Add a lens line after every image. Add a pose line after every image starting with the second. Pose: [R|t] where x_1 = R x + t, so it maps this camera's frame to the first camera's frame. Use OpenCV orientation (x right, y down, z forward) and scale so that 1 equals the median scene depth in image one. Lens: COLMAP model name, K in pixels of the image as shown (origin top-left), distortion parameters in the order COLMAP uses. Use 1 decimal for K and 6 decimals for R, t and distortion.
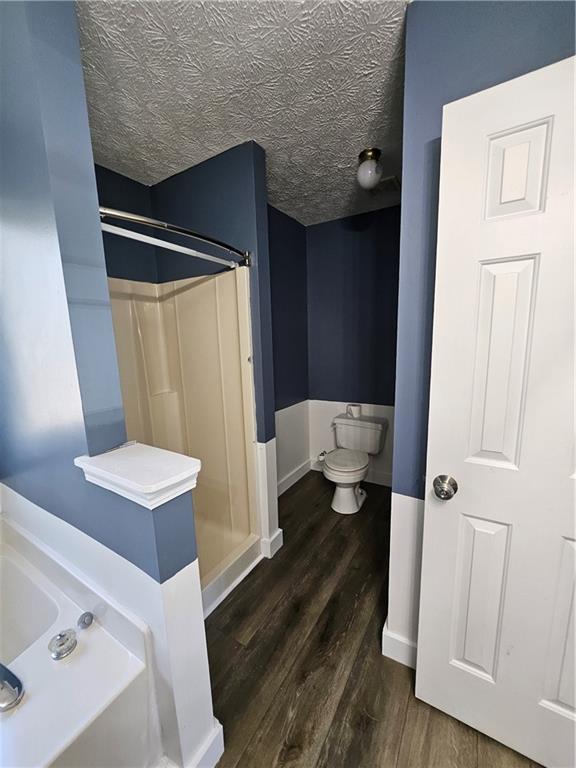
lens RADIAL K [[296.4, 0, 290.0], [0, 296.4, 386.5], [0, 0, 1]] dist [-0.006581, 0.000136]
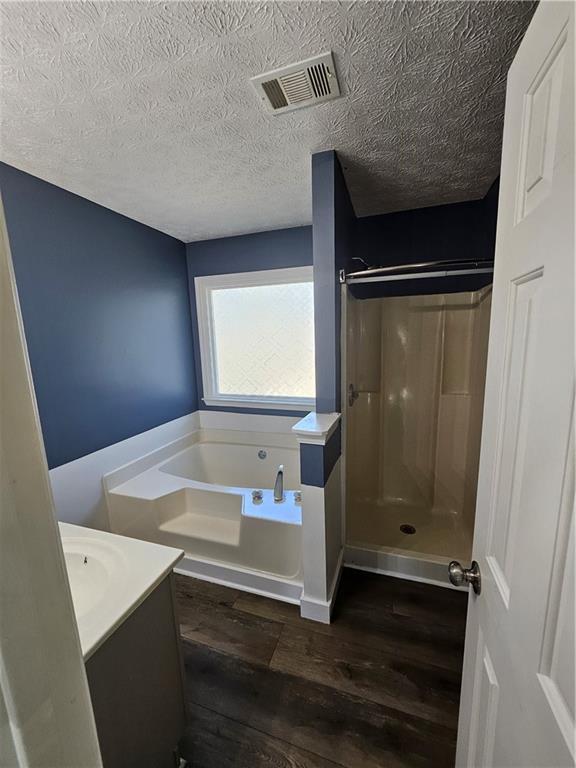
lens RADIAL K [[303.7, 0, 297.9], [0, 303.7, 384.8], [0, 0, 1]] dist [0.009529, 0.000111]
pose [[0.246267, 0.166674, -0.954763, 0.855943], [-0.131825, 0.981708, 0.137375, -0.150859], [0.960195, 0.092030, 0.263734, 0.246768]]
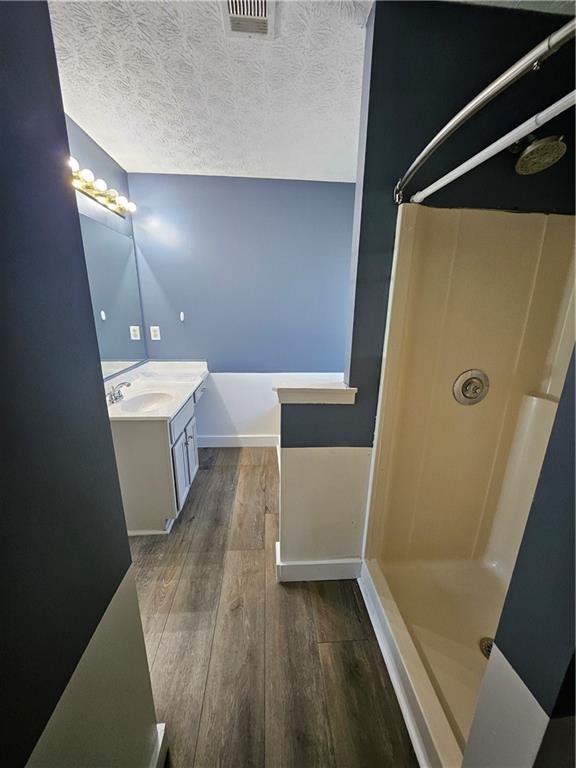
lens RADIAL K [[310.9, 0, 290.9], [0, 310.9, 386.2], [0, 0, 1]] dist [0.028686, 0.000043]
pose [[-0.808954, 0.175900, -0.560939, 0.381486], [-0.069589, 0.918824, 0.388484, -0.300963], [0.583739, 0.353301, -0.731046, 1.548118]]
